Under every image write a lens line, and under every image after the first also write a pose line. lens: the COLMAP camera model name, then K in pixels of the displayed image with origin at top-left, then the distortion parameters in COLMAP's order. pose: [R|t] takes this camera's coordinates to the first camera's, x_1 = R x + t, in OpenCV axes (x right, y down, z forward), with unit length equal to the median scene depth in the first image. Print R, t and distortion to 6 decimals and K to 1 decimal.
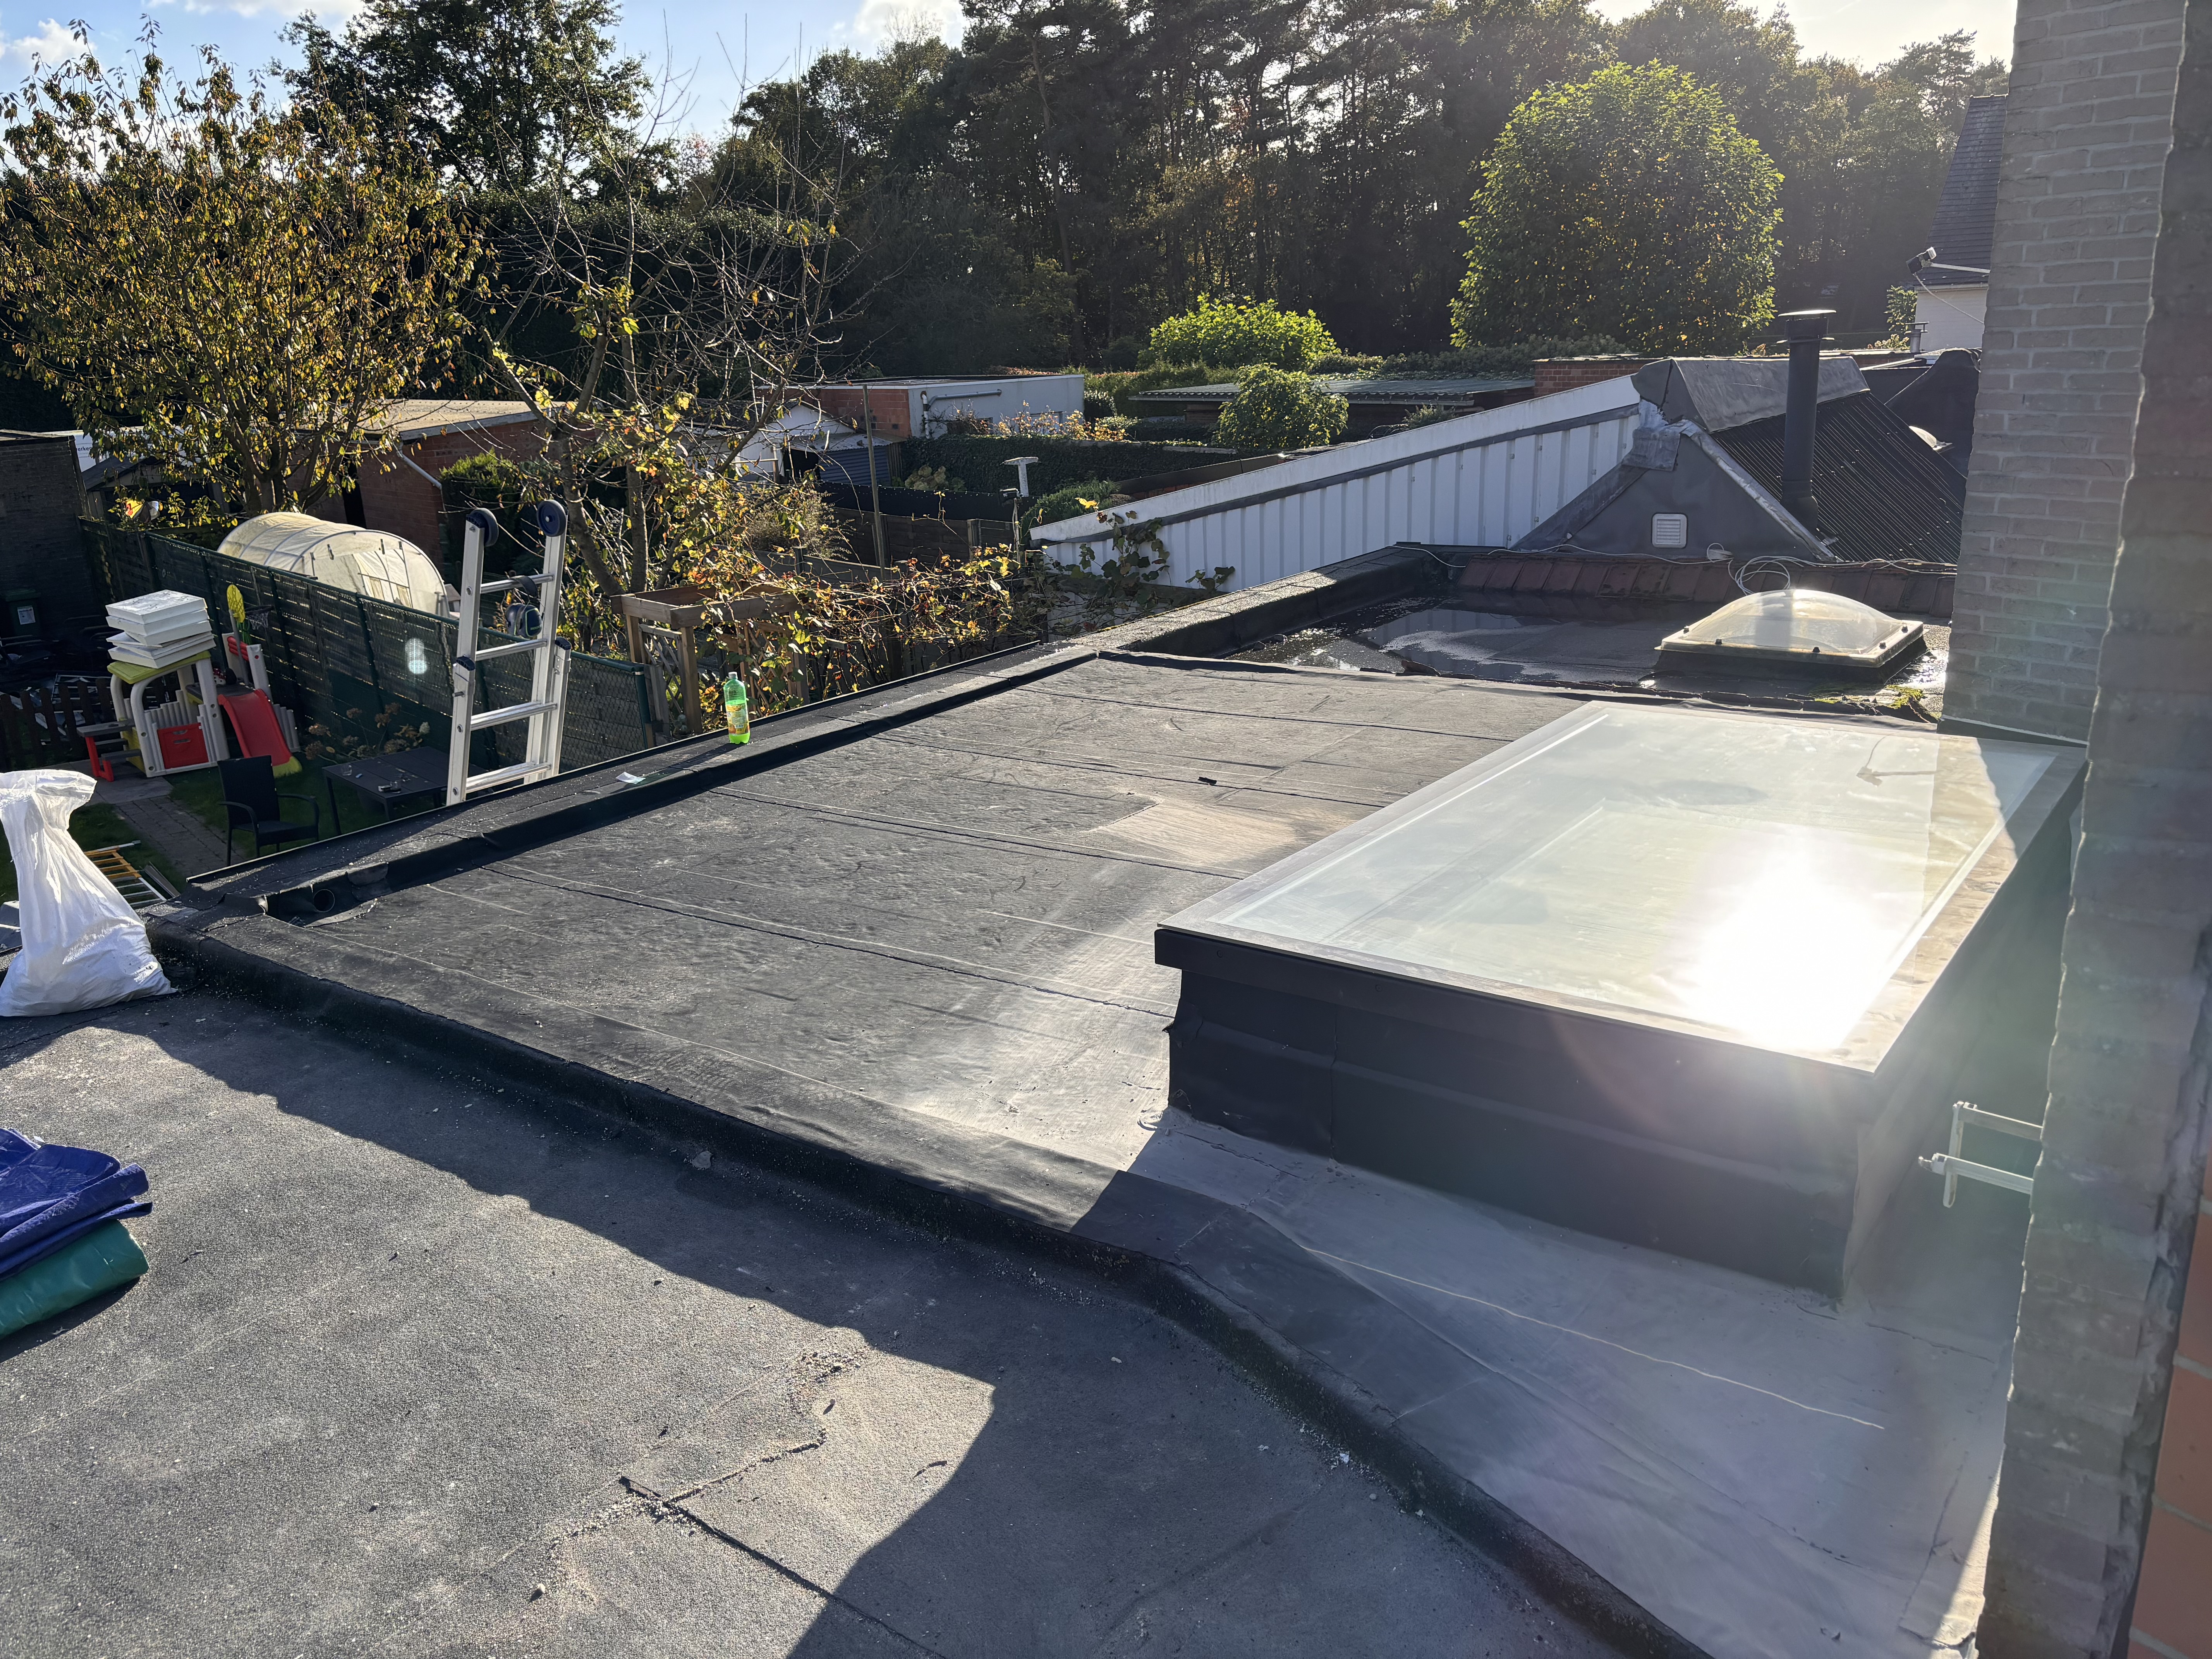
lens RADIAL K [[1724.1, 0, 1106.0], [0, 1724.1, 829.5], [0, 0, 1]] dist [0.007175, -0.002371]
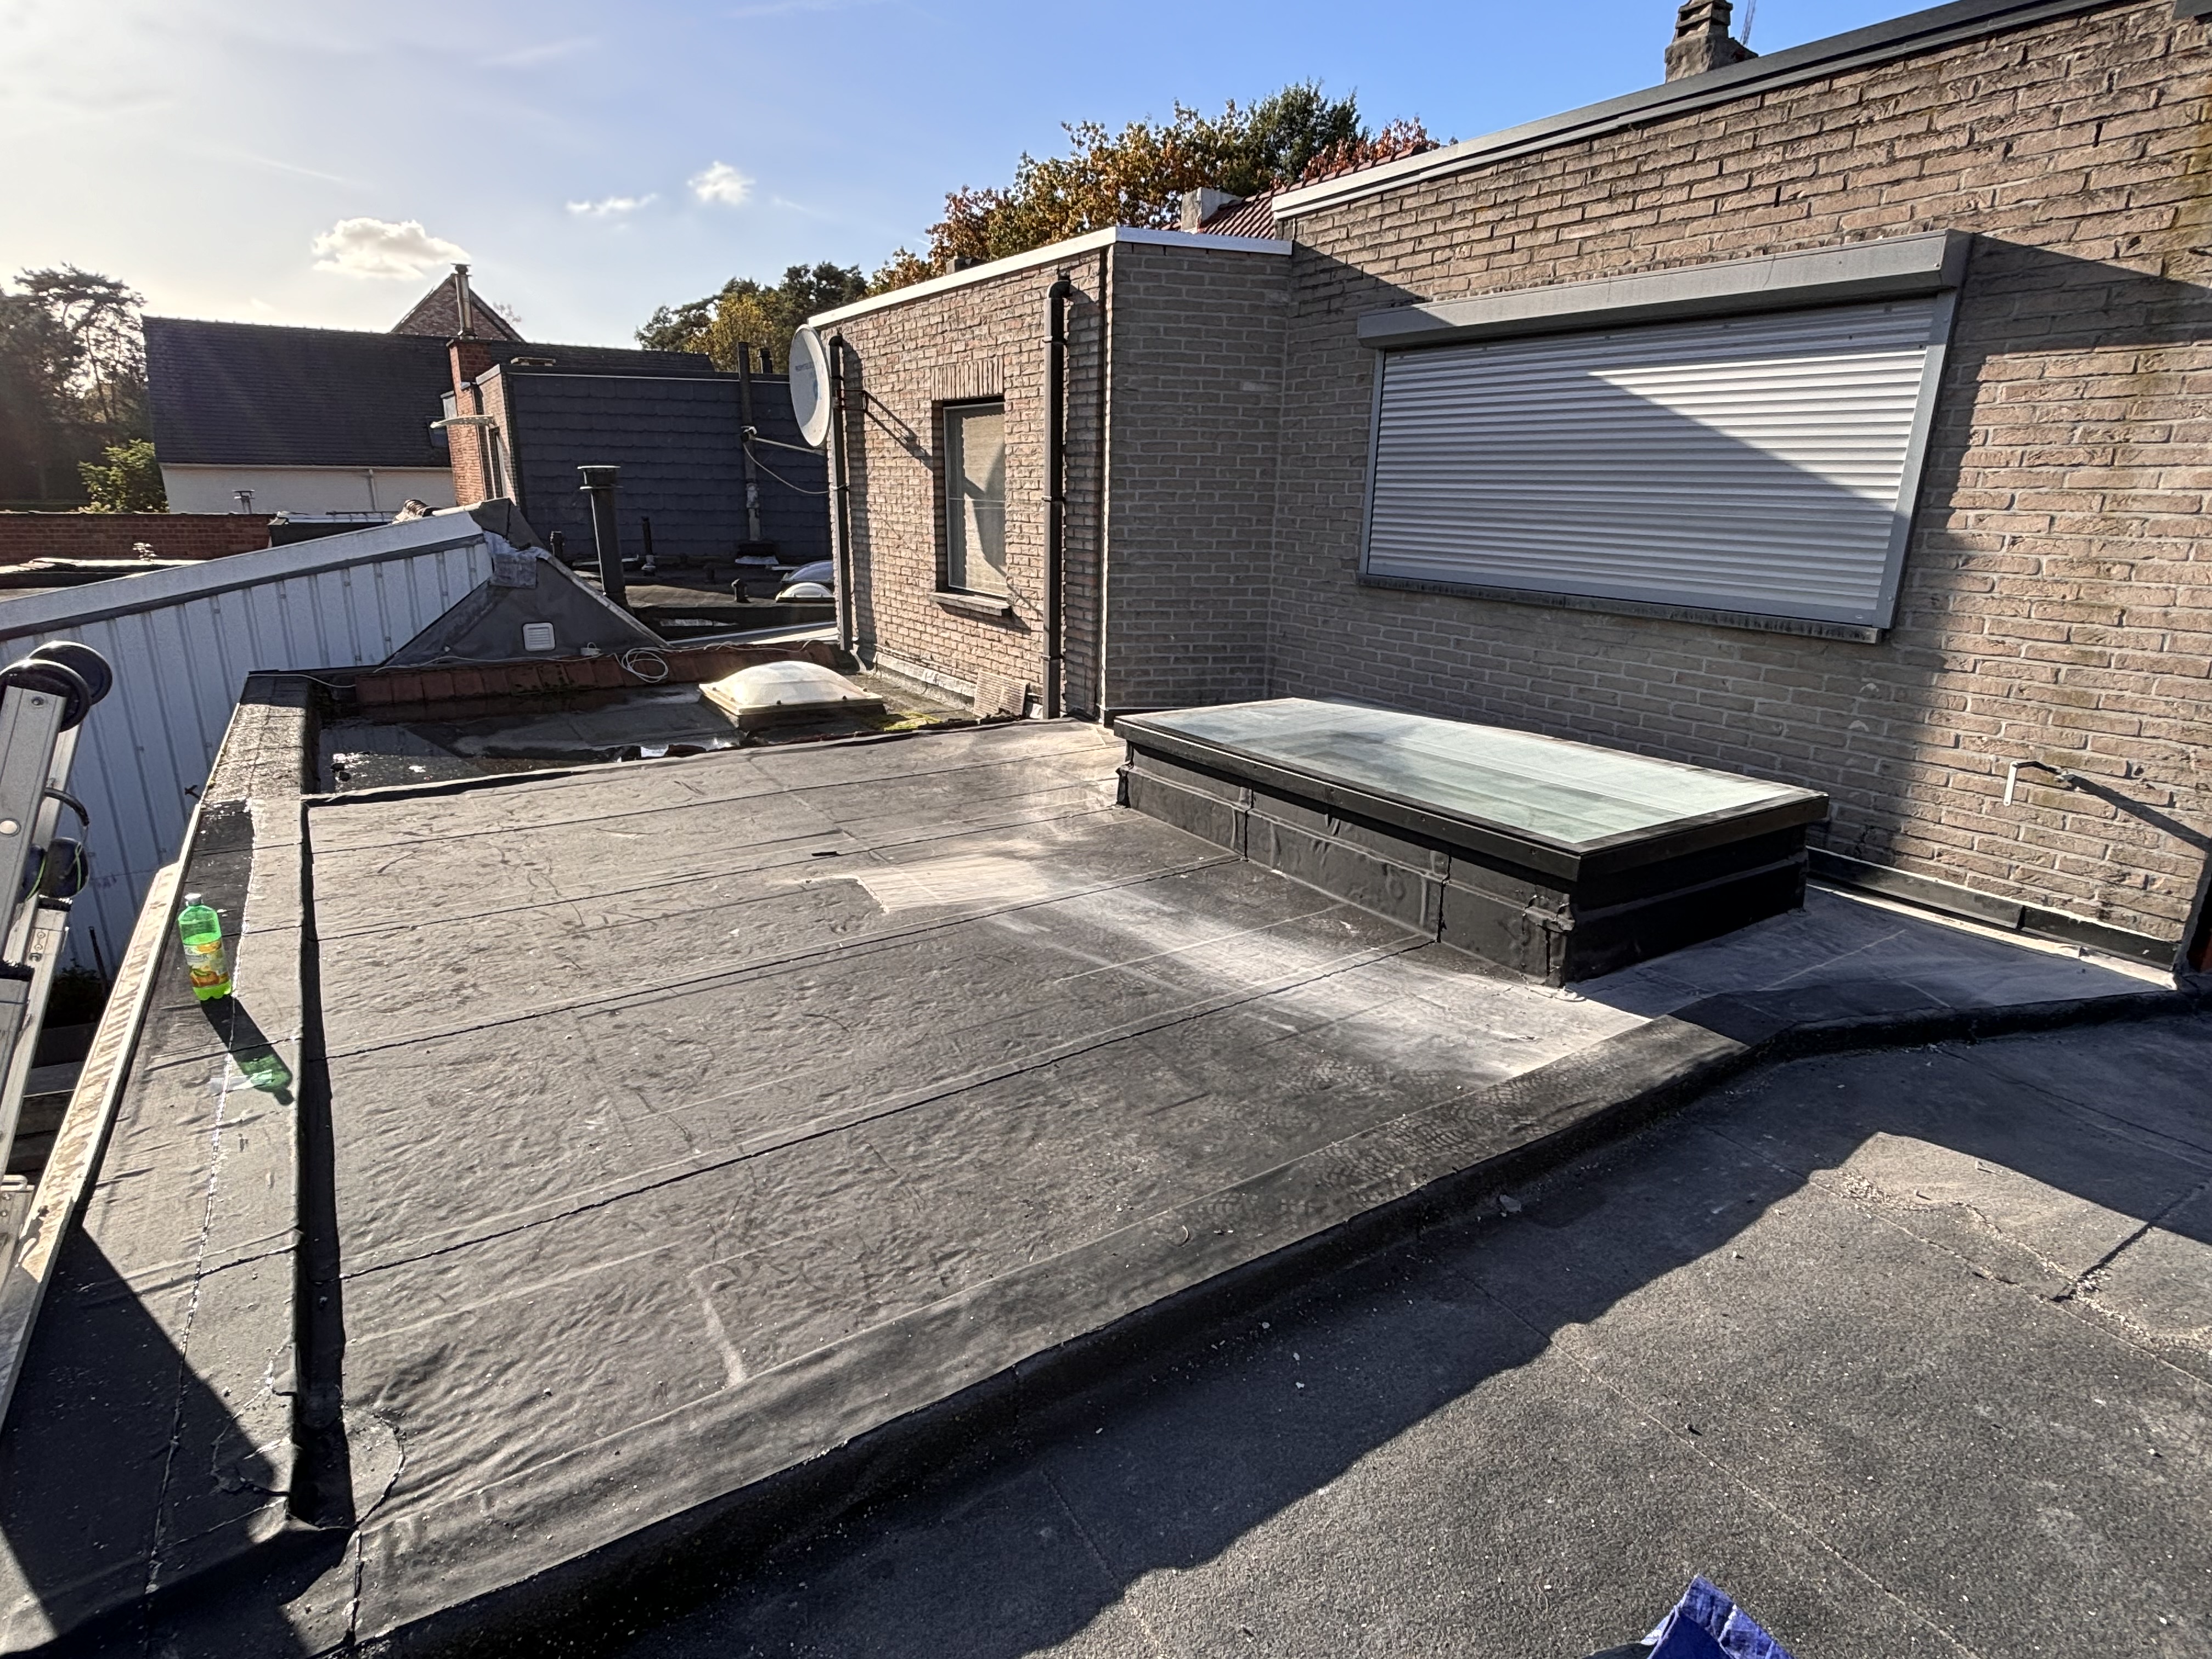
lens RADIAL K [[1161.5, 0, 1106.0], [0, 1161.5, 829.5], [0, 0, 1]] dist [0.000206, 0.000433]
pose [[0.351857, -0.216932, 0.910570, -0.709088], [0.231576, 0.962709, 0.139870, -0.137301], [-0.906956, 0.161652, 0.388972, 0.722384]]
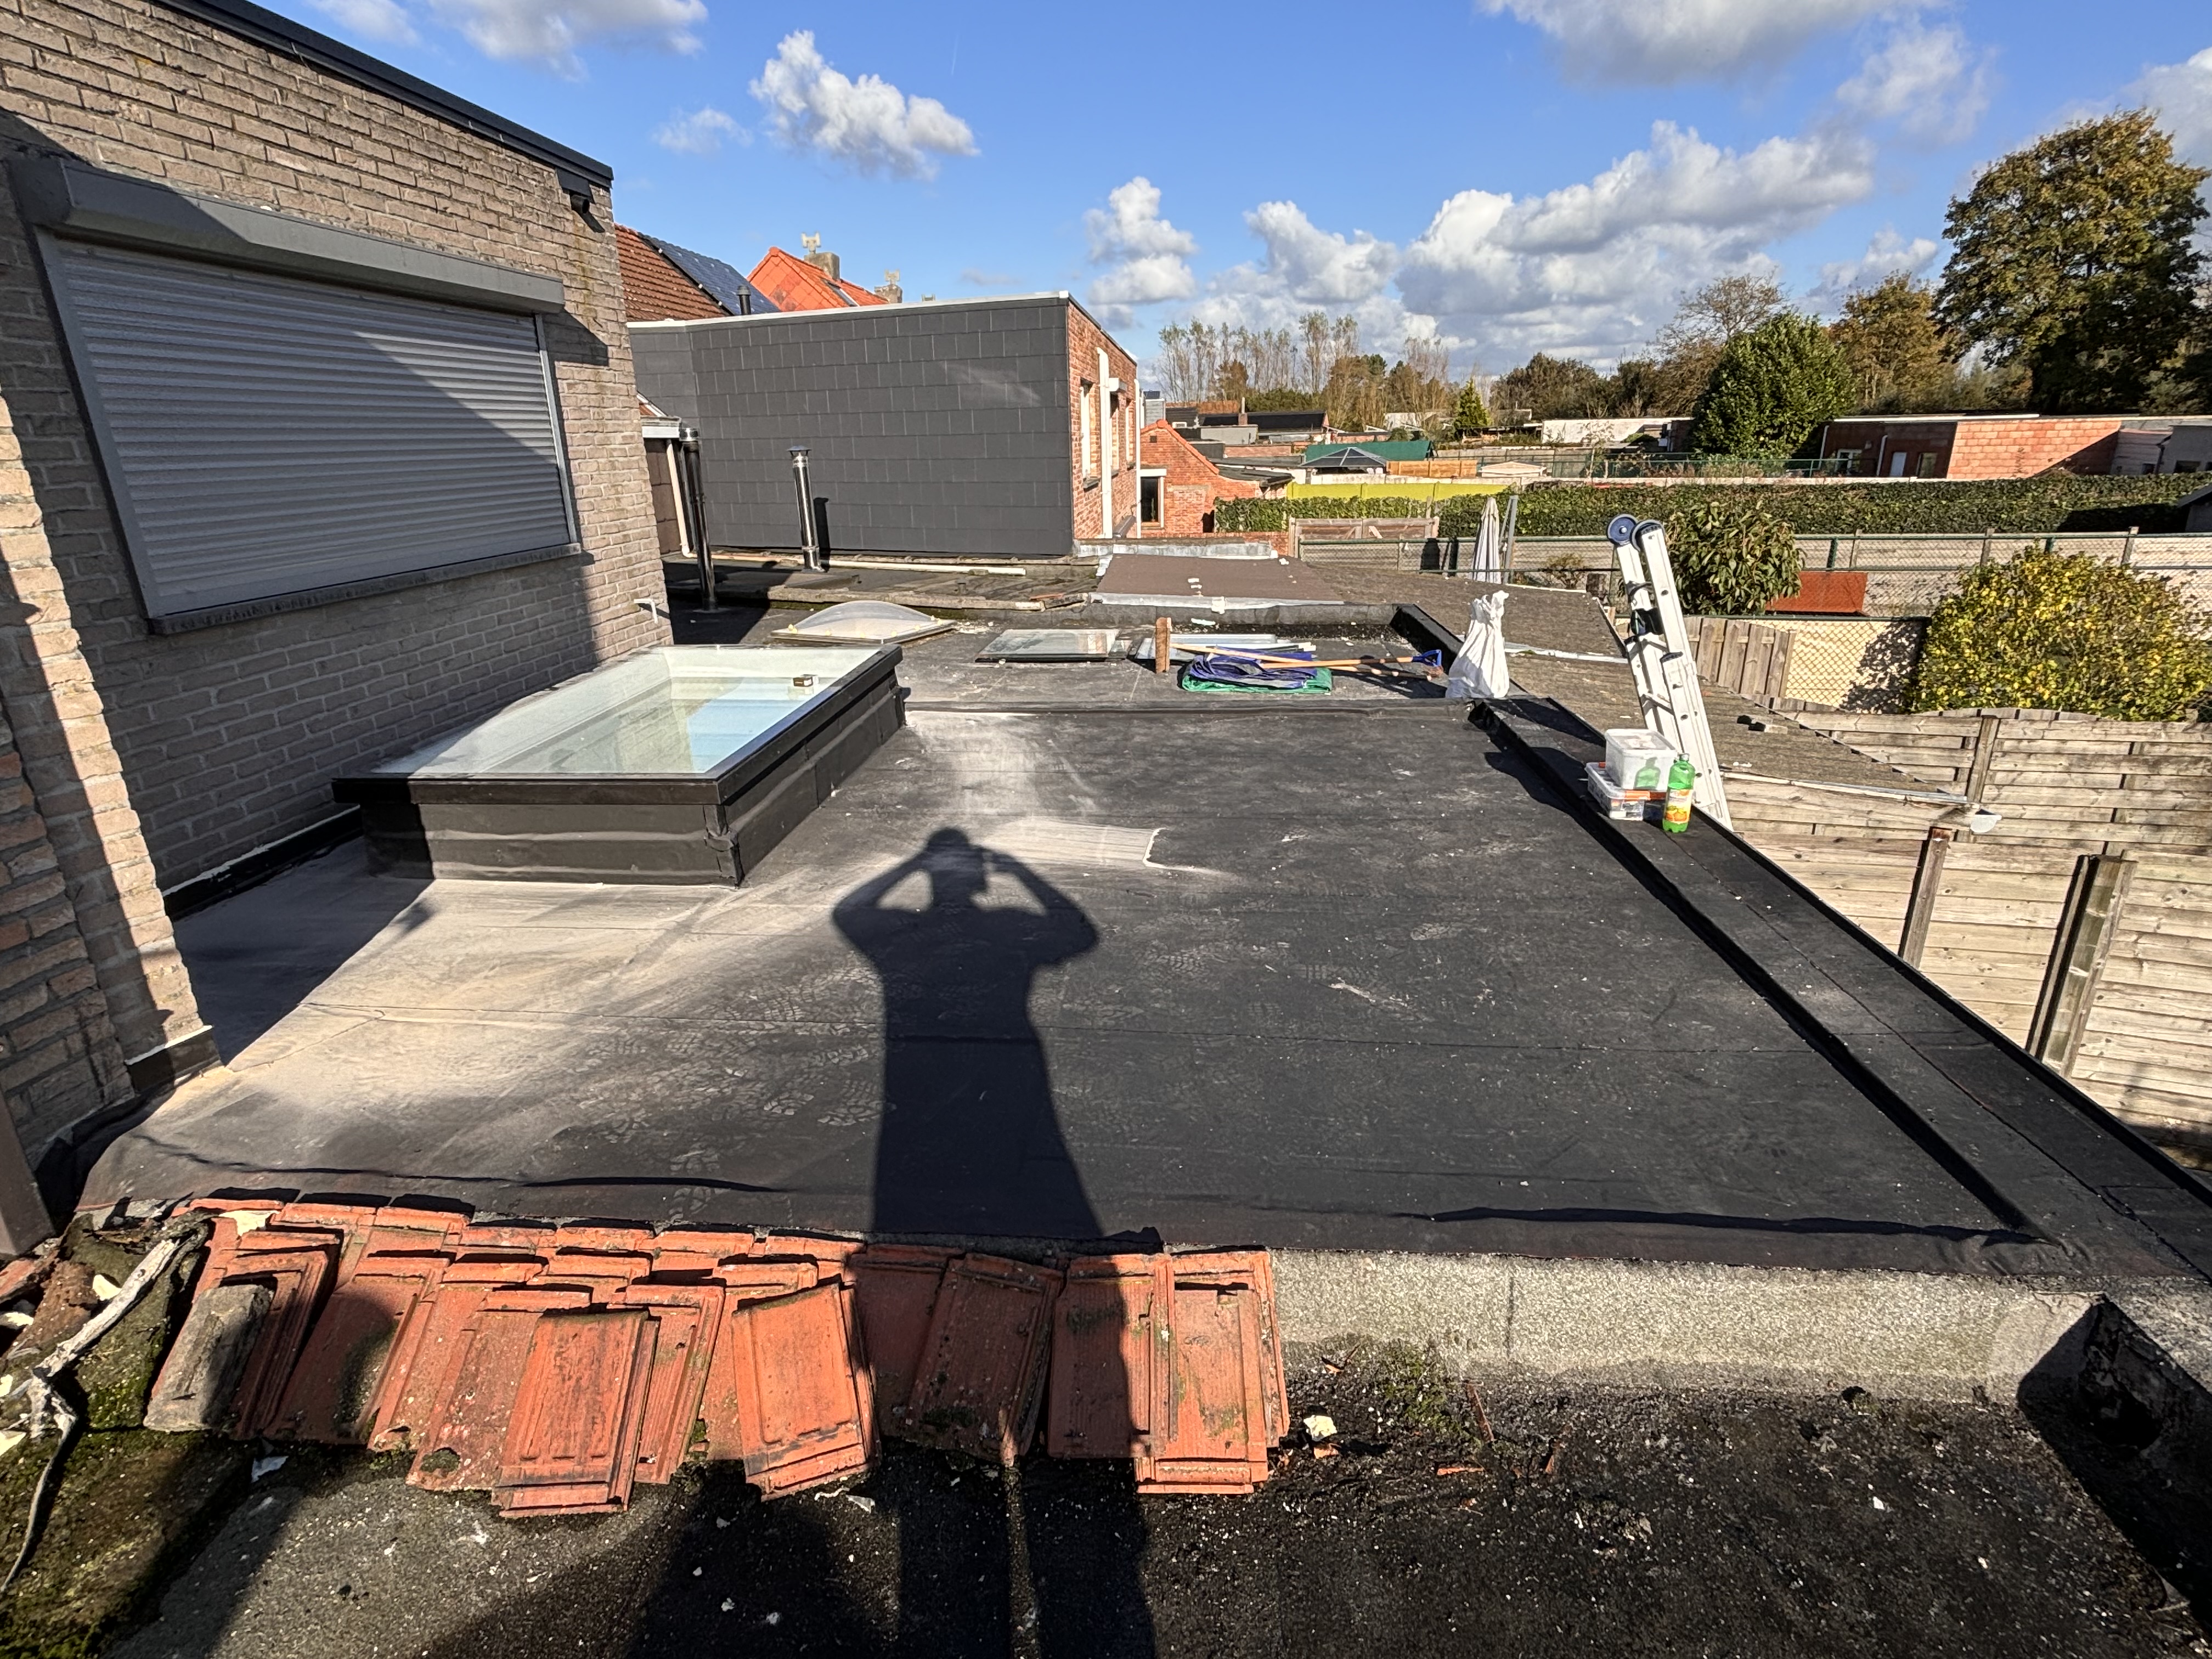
lens RADIAL K [[1138.3, 0, 1106.0], [0, 1138.3, 829.5], [0, 0, 1]] dist [-0.002860, -0.000826]
pose [[-0.849736, 0.231738, -0.473546, 0.470842], [-0.091758, 0.819499, 0.565688, -0.528224], [0.519161, 0.524137, -0.675094, 1.816889]]
